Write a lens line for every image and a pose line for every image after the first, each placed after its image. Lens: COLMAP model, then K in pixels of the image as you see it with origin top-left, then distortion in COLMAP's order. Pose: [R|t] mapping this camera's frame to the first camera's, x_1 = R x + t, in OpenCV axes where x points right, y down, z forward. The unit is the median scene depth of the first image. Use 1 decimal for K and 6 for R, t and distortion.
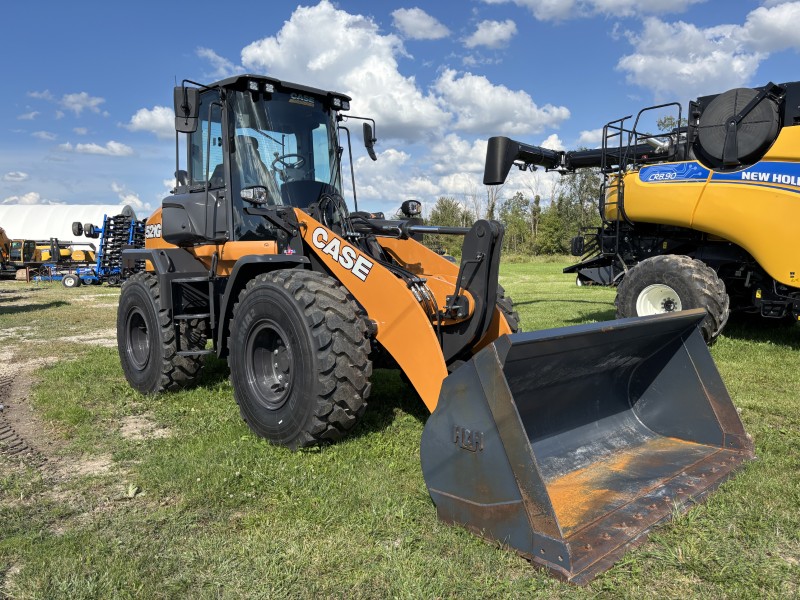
lens RADIAL K [[609.9, 0, 427.0], [0, 609.9, 298.9], [0, 0, 1]] dist [0.128739, -0.162686]
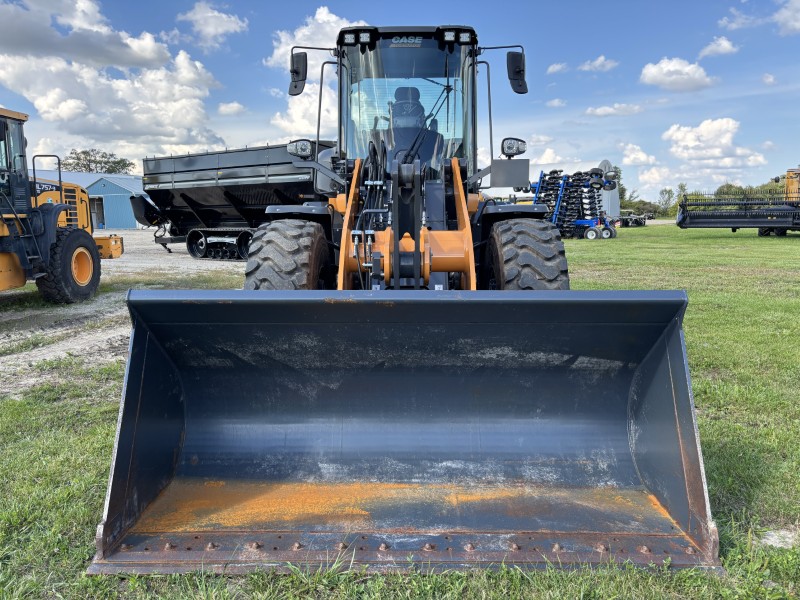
lens RADIAL K [[615.2, 0, 400.0], [0, 615.2, 304.0], [0, 0, 1]] dist [0.007692, -0.002703]
pose [[0.716177, 0.110535, -0.689110, 0.696624], [-0.052764, 0.993128, 0.104464, -0.026434], [0.695921, -0.038455, 0.717088, 0.419090]]
